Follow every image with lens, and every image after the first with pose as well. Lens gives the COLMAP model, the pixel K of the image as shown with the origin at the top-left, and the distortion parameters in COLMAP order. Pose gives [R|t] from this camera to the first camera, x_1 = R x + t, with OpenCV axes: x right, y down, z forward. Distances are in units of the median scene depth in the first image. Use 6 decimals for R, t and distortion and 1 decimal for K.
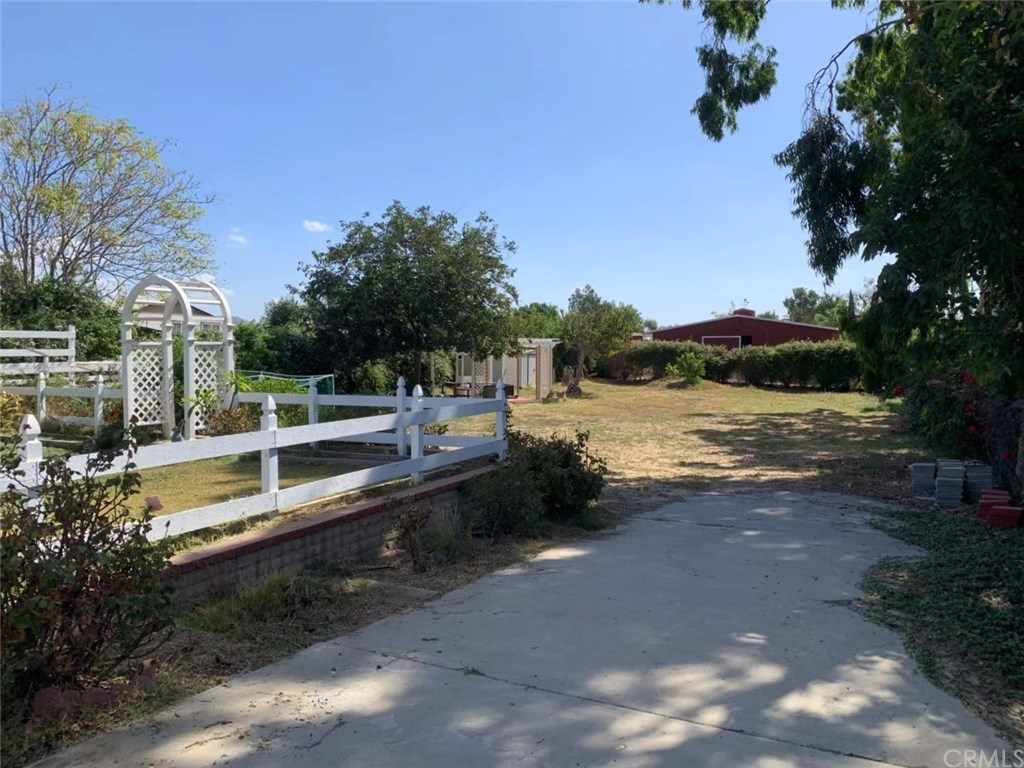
lens RADIAL K [[793.8, 0, 494.5], [0, 793.8, 387.6], [0, 0, 1]] dist [0.071599, -0.083494]
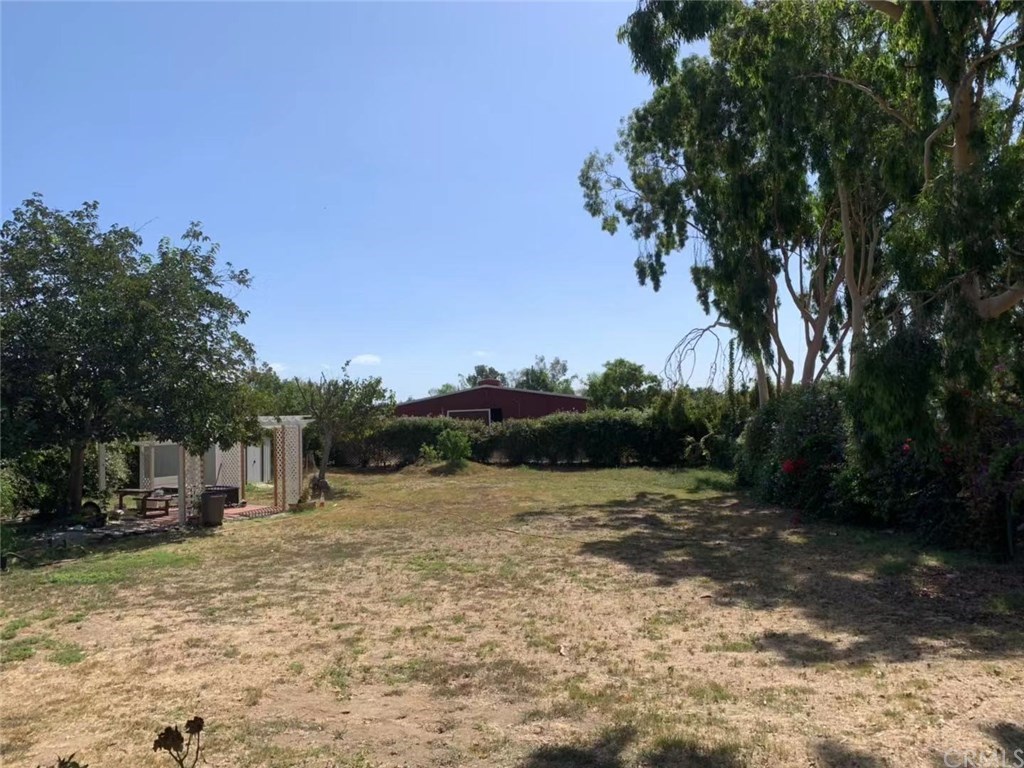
lens RADIAL K [[729.1, 0, 499.9], [0, 729.1, 383.5], [0, 0, 1]] dist [0.003856, 0.006134]
pose [[0.889269, -0.010024, 0.457274, -0.055360], [0.061468, 0.993310, -0.097764, -0.014652], [-0.453235, 0.115046, 0.883936, 0.313902]]
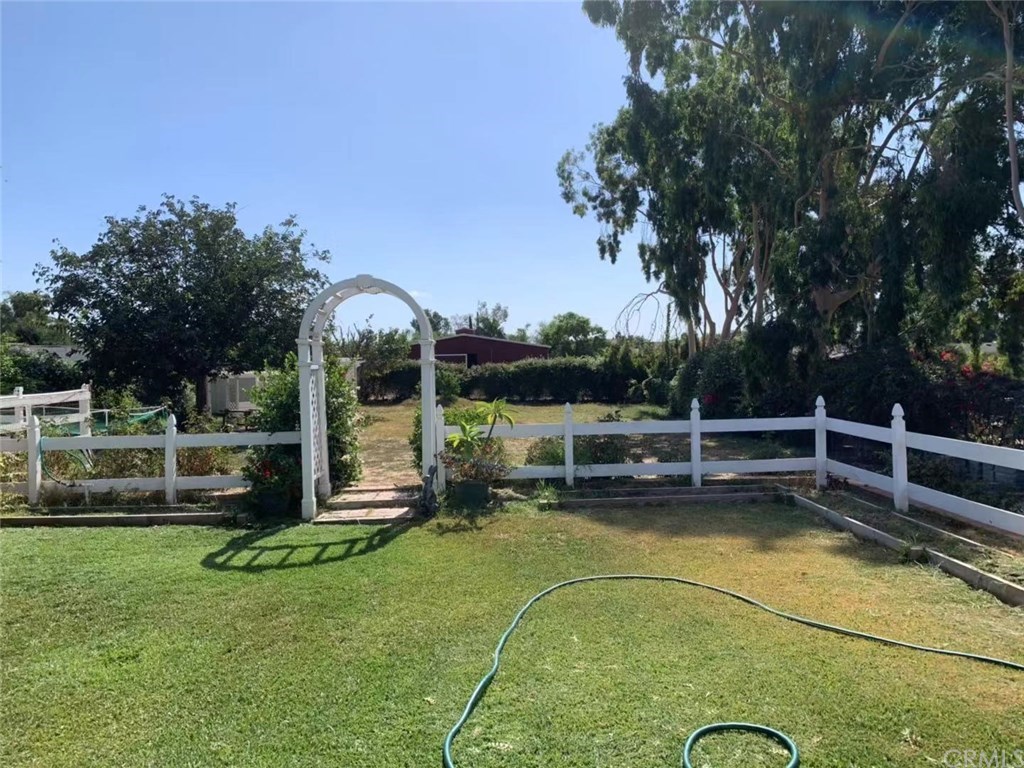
lens RADIAL K [[793.8, 0, 494.5], [0, 793.8, 387.6], [0, 0, 1]] dist [0.071599, -0.083494]
pose [[0.833526, -0.034636, 0.551394, -0.264174], [0.048215, 0.998785, -0.010146, -0.009532], [-0.550373, 0.035042, 0.834183, 0.128485]]
